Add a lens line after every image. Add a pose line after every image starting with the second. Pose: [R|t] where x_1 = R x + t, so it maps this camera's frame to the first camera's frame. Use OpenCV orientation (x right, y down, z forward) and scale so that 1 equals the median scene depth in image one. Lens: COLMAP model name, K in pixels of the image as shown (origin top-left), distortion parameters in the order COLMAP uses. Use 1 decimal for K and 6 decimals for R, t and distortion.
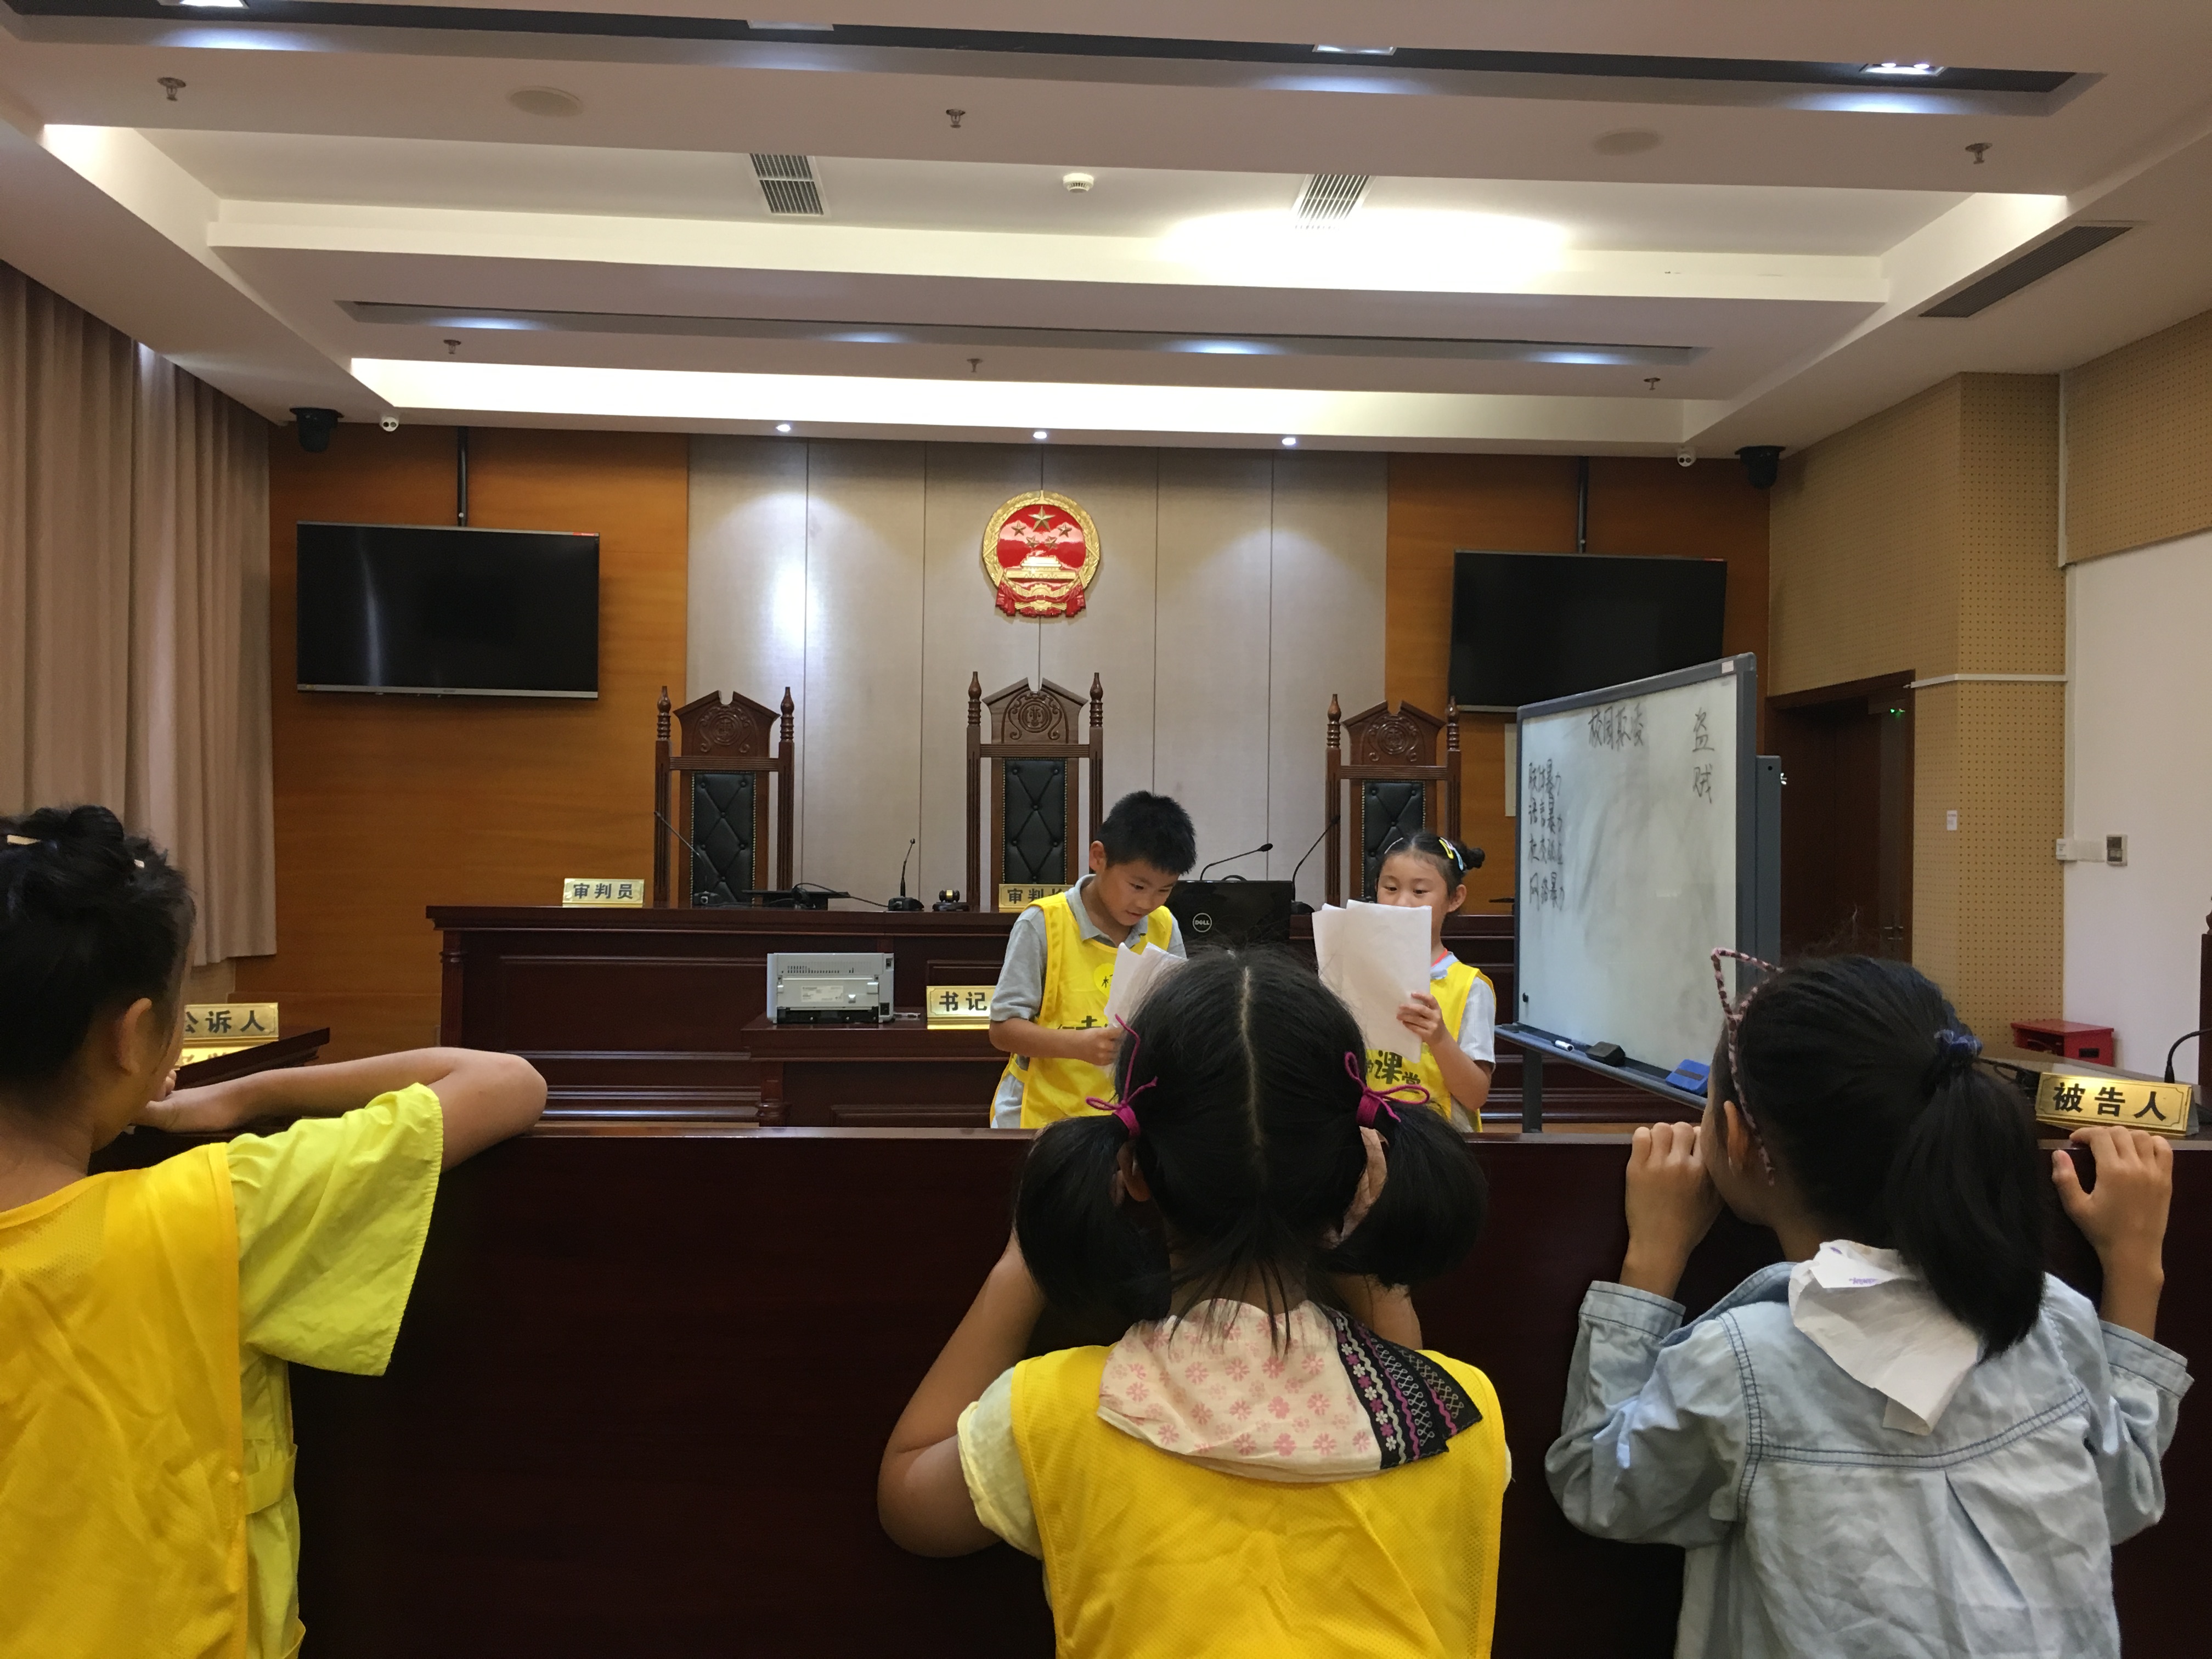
lens RADIAL K [[1897.6, 0, 1093.5], [0, 1897.6, 842.3], [0, 0, 1]] dist [0.076689, -0.073236]
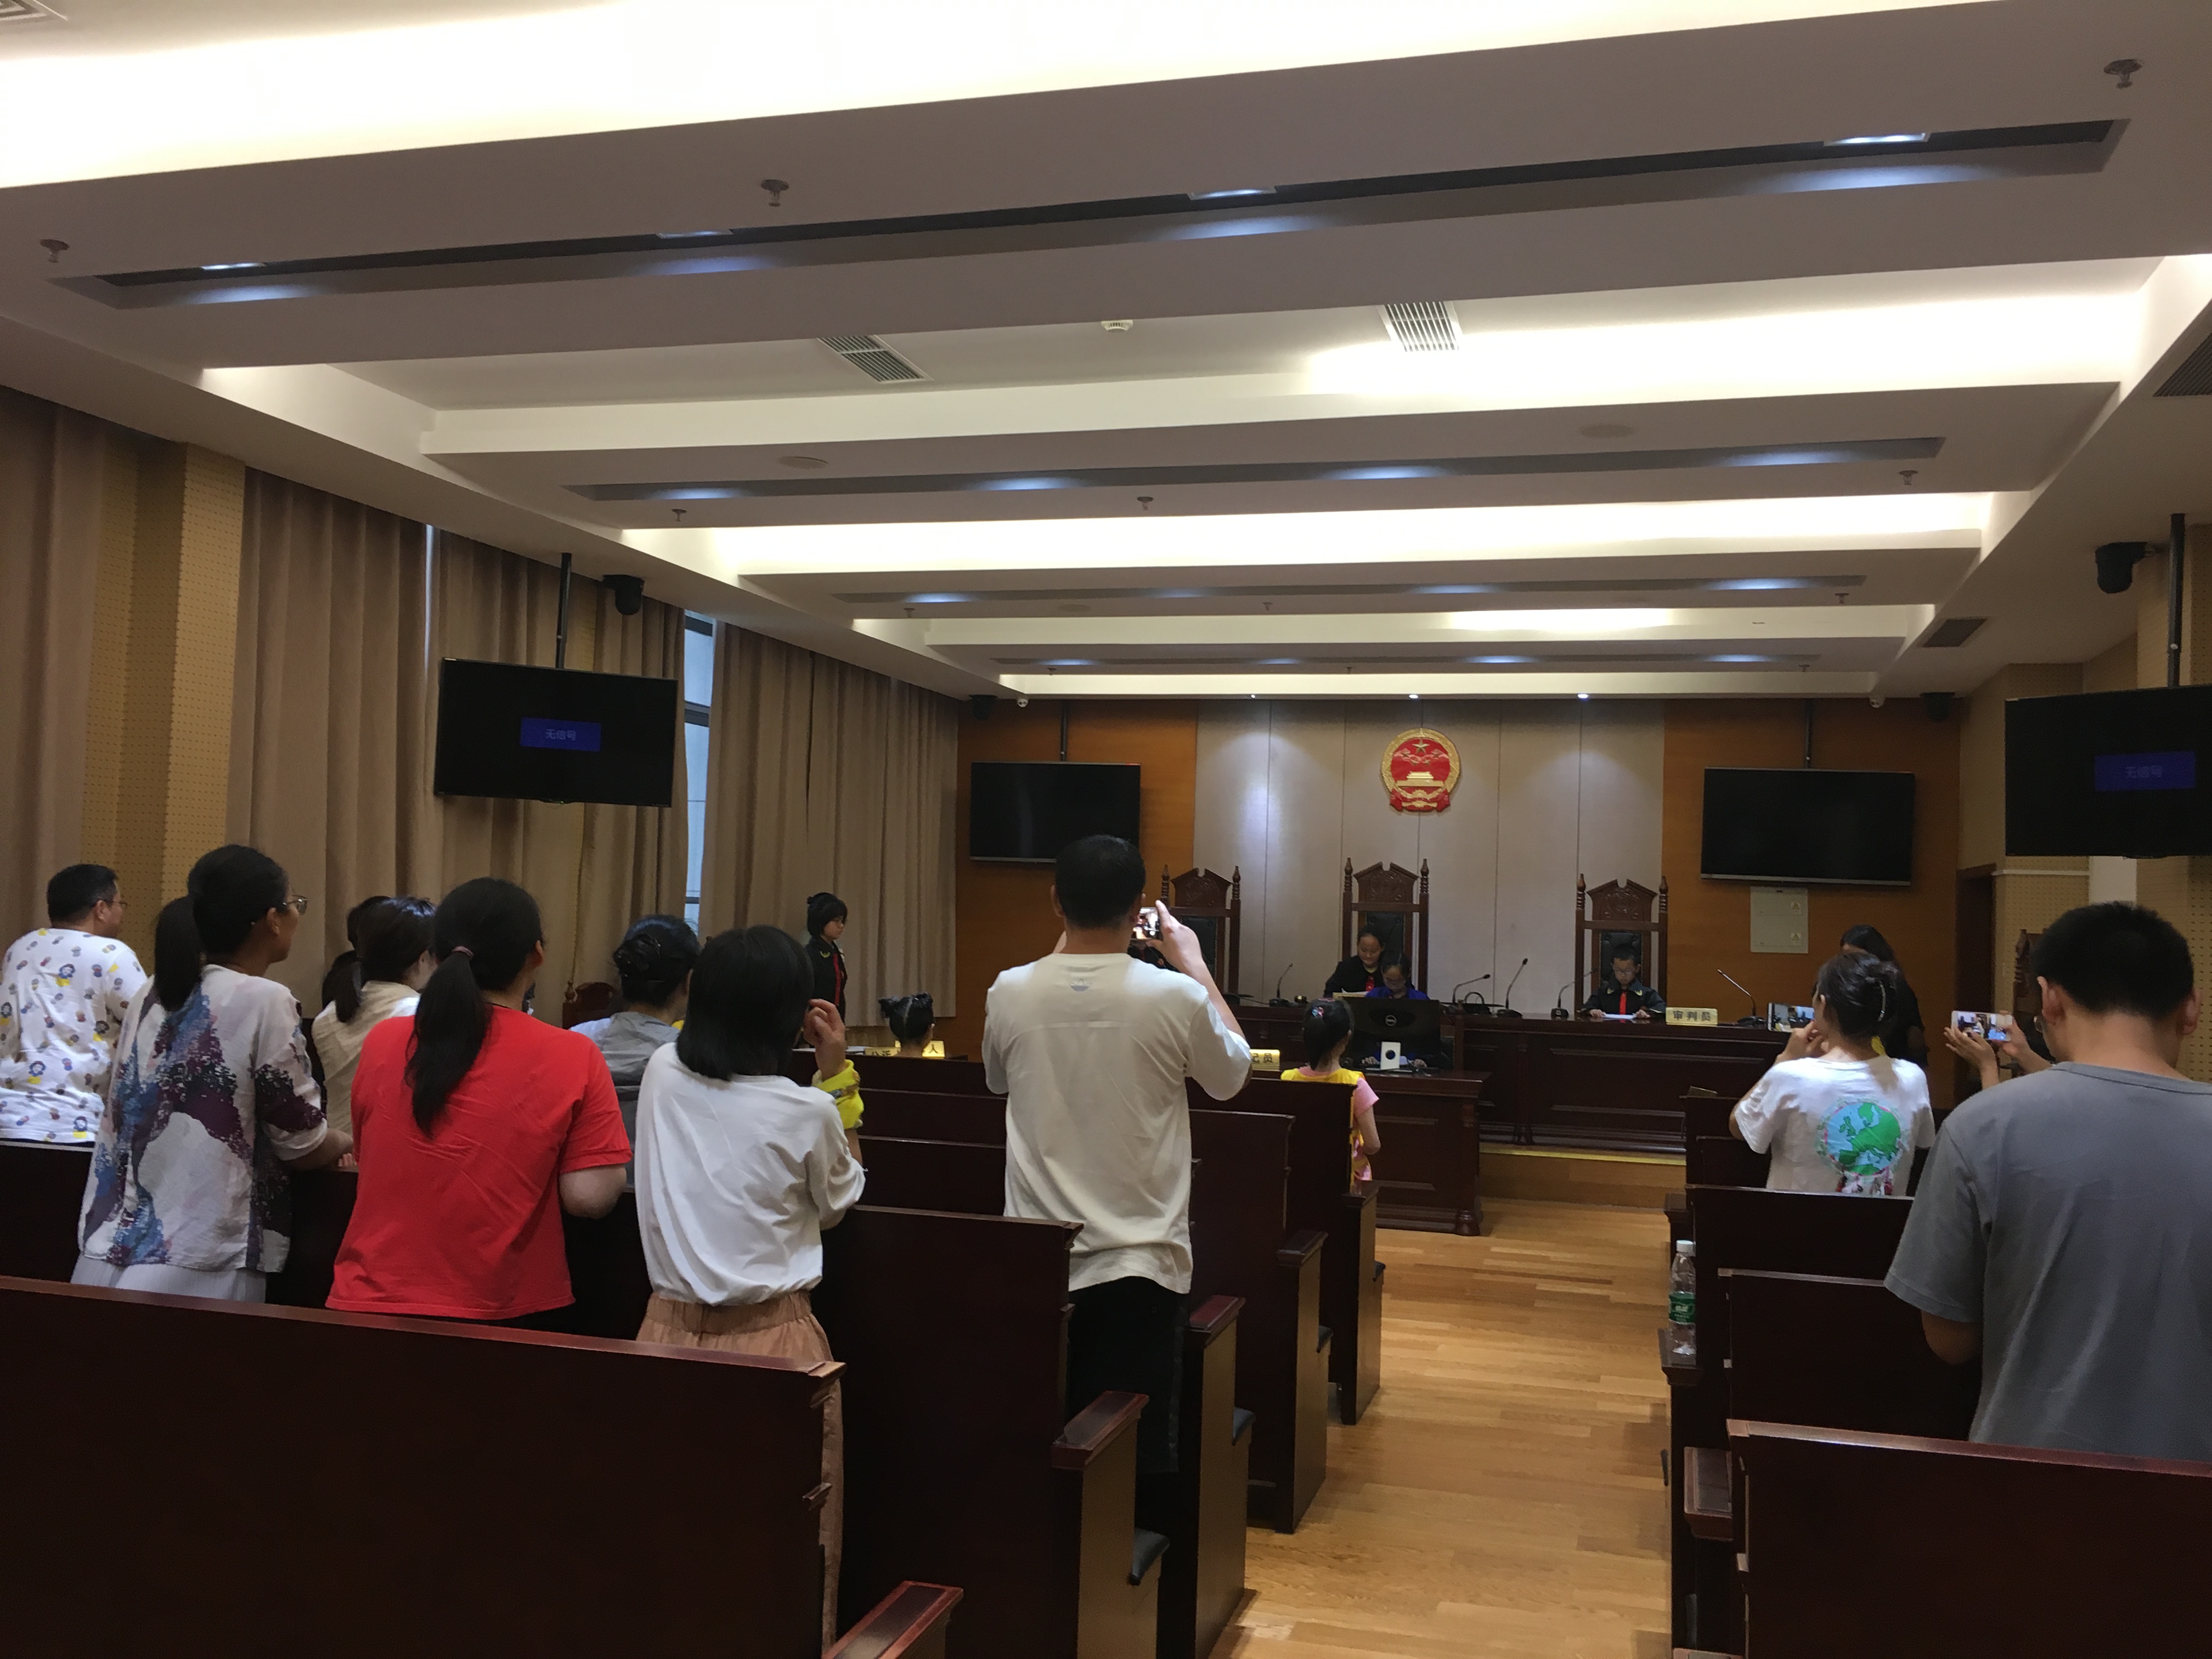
lens RADIAL K [[1897.6, 0, 1093.2], [0, 1897.6, 828.6], [0, 0, 1]] dist [0.076689, -0.073236]
pose [[0.940199, 0.002581, -0.340616, 0.257050], [-0.018890, 0.998827, -0.044575, -0.035246], [0.340101, 0.048344, 0.939145, -0.532359]]
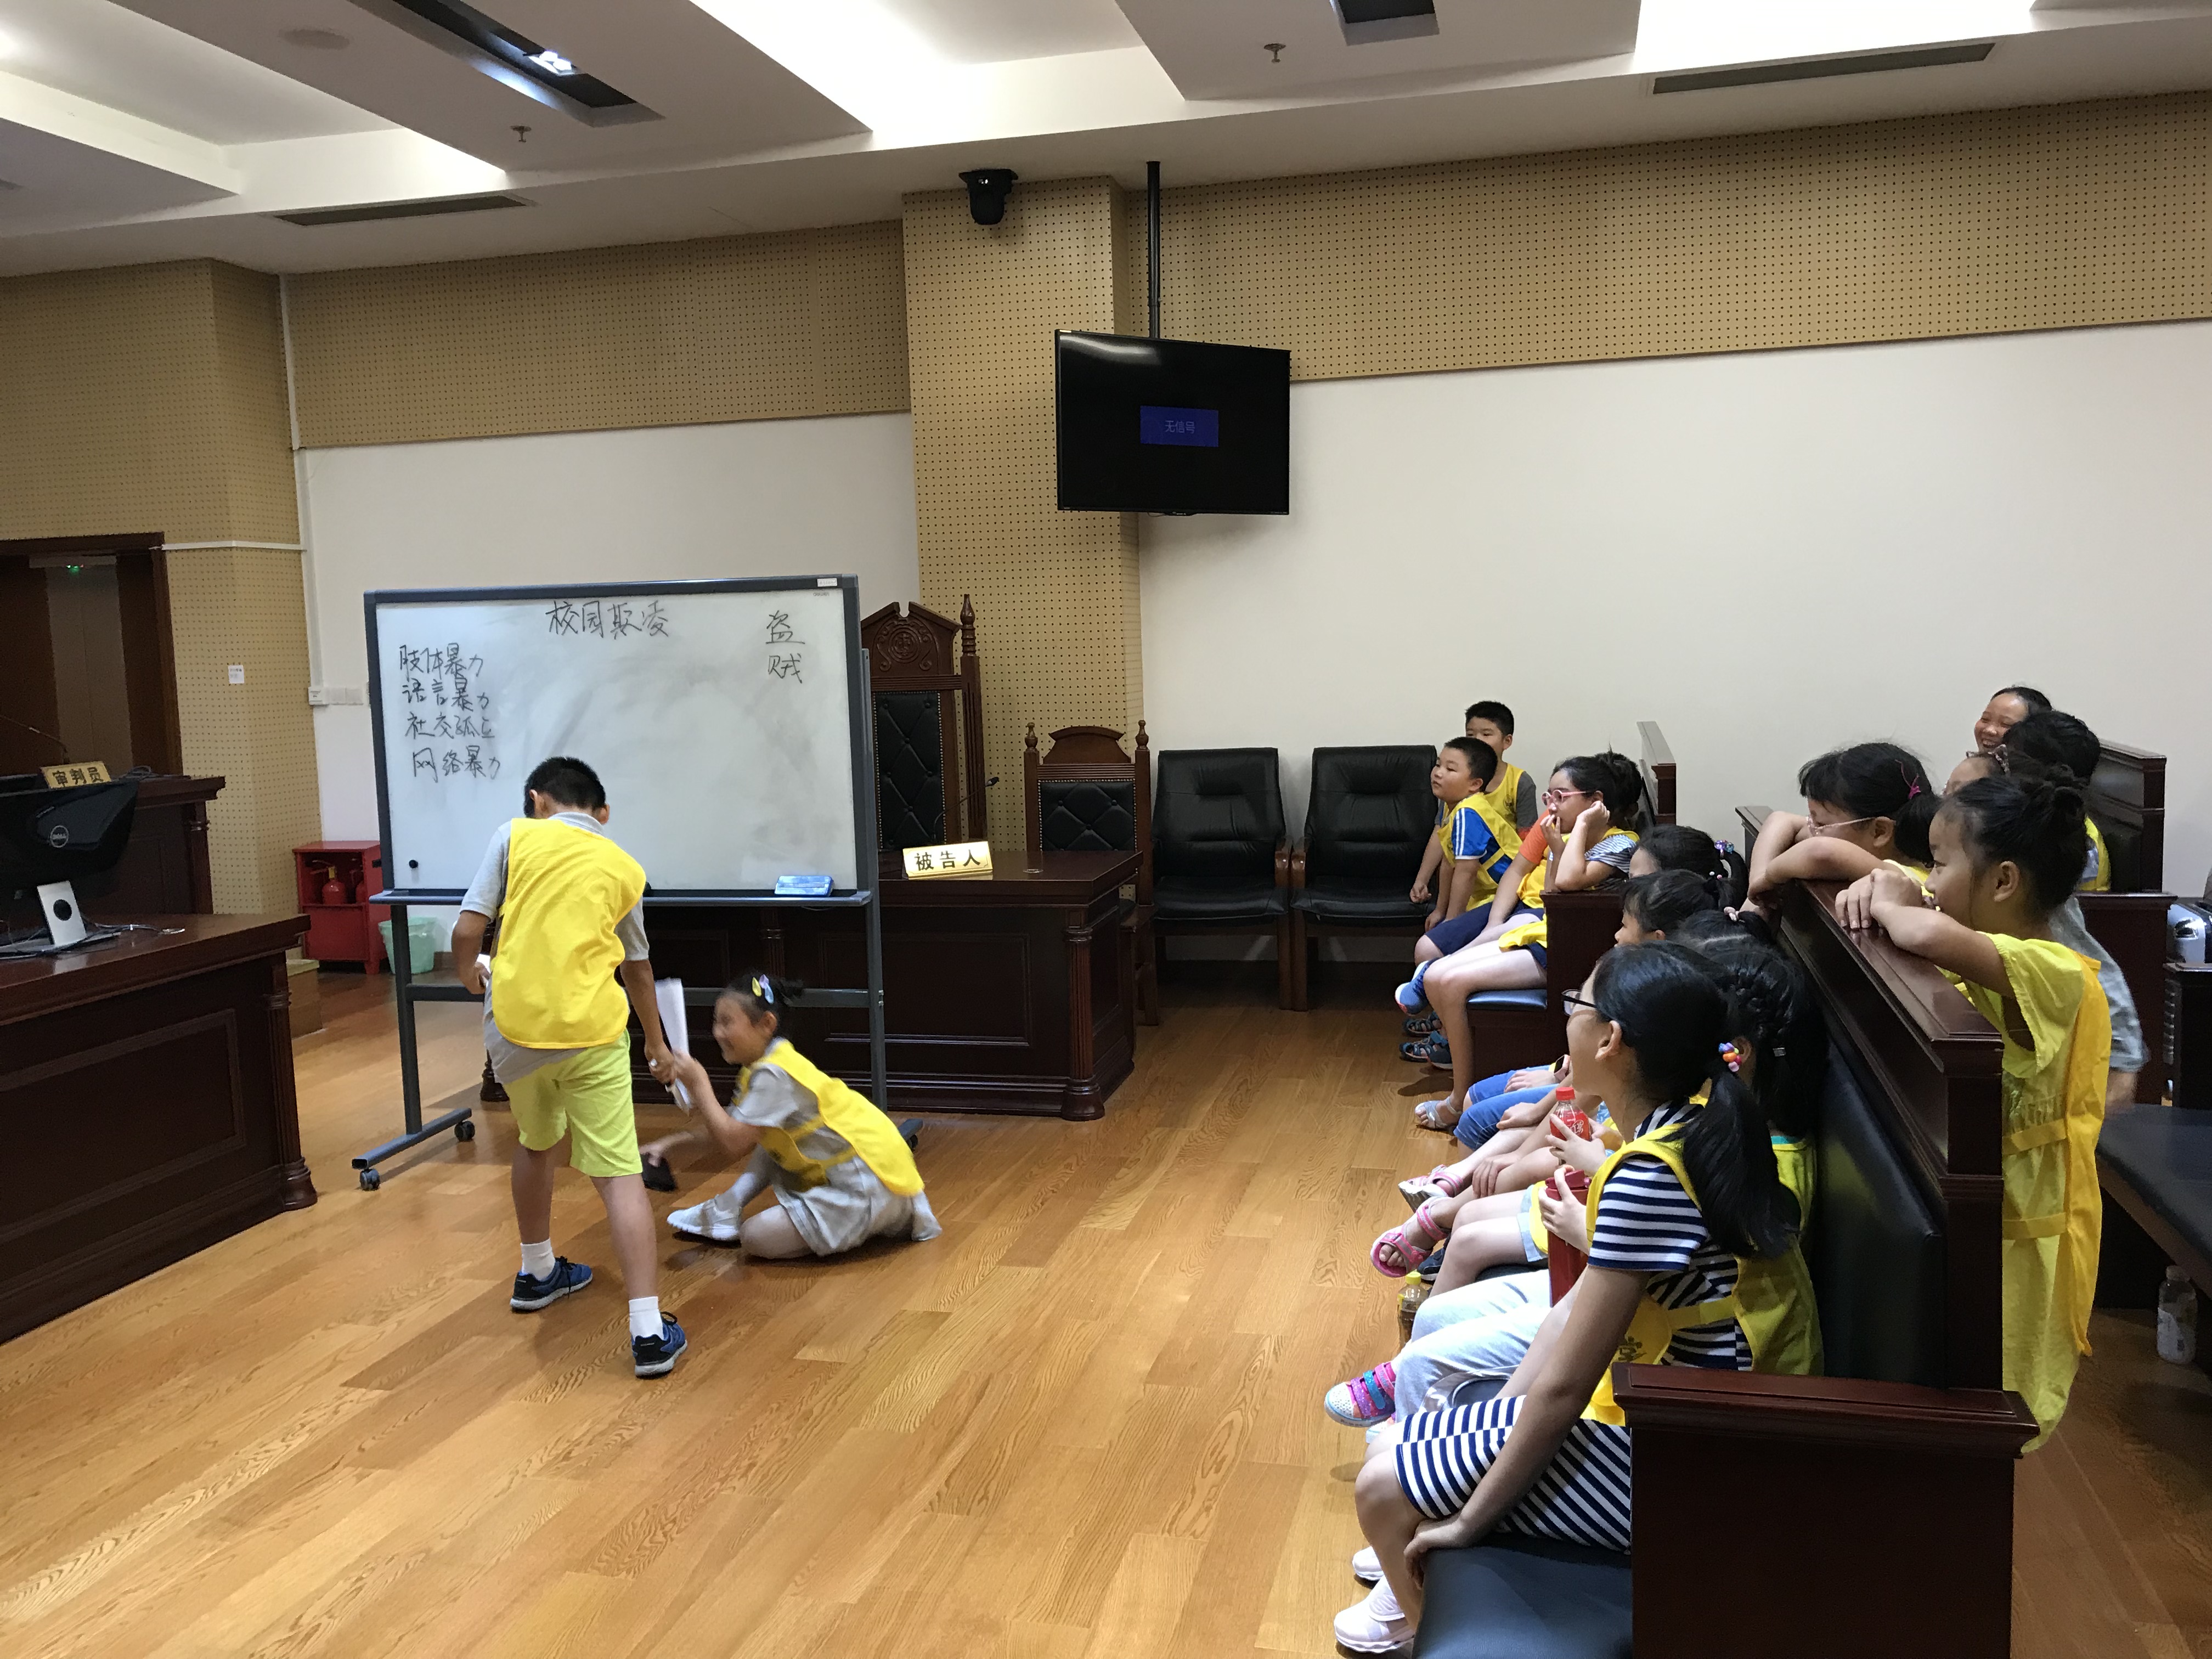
lens RADIAL K [[1797.8, 0, 1121.9], [0, 1797.8, 809.8], [0, 0, 1]] dist [0.030734, -0.005658]
pose [[0.290360, -0.110814, 0.950479, -0.350889], [0.030304, 0.993839, 0.106612, -0.025845], [-0.956437, -0.002152, 0.291929, 0.184785]]
